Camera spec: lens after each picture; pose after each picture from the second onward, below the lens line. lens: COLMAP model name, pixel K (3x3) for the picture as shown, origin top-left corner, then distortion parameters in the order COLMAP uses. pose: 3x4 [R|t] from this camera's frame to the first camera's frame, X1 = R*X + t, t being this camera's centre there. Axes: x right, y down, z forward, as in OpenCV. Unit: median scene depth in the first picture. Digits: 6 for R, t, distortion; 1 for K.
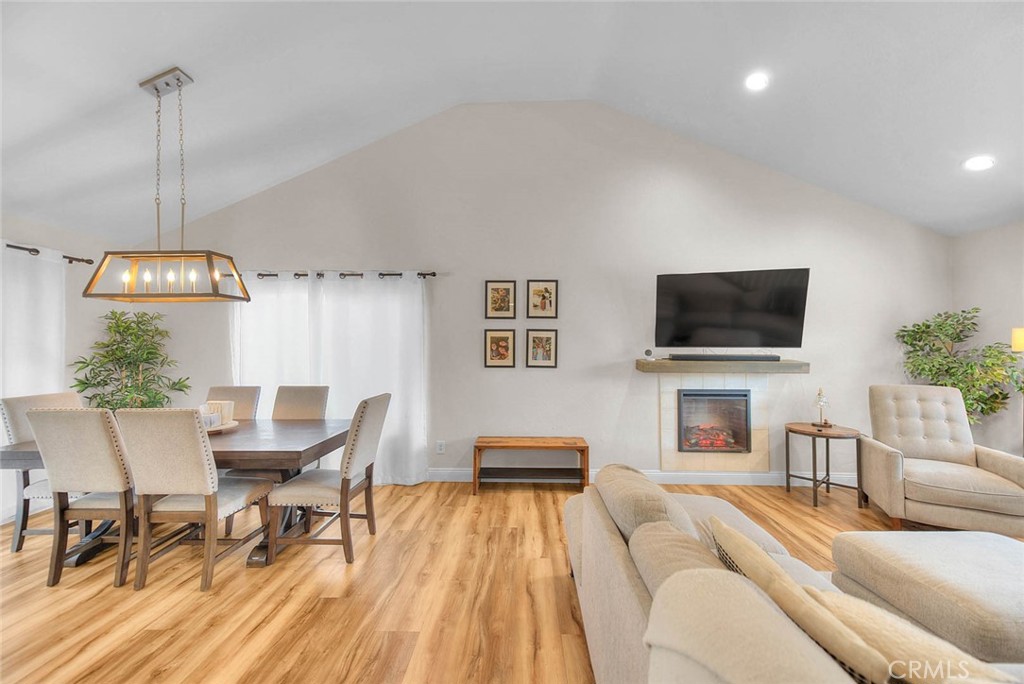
lens RADIAL K [[416.6, 0, 520.2], [0, 416.6, 342.0], [0, 0, 1]] dist [0.026969, -0.000879]
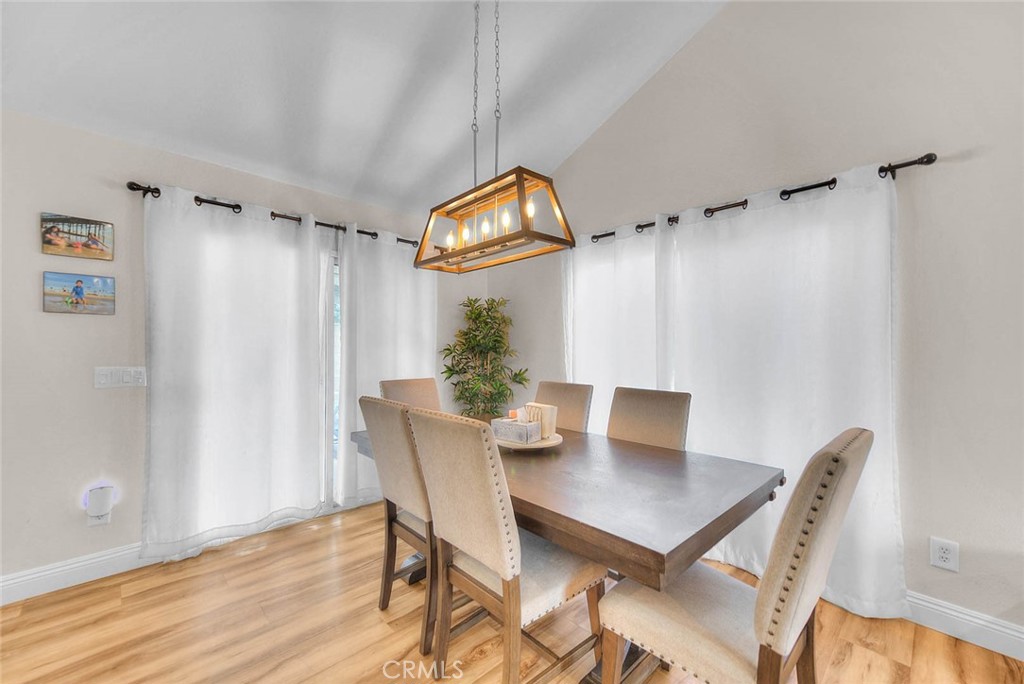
lens RADIAL K [[416.6, 0, 515.4], [0, 416.6, 347.1], [0, 0, 1]] dist [0.026969, -0.000879]
pose [[0.726988, 0.006388, -0.686620, -0.216919], [0.000000, 0.999957, 0.009303, 0.031667], [0.686650, -0.006763, 0.726957, 0.377397]]
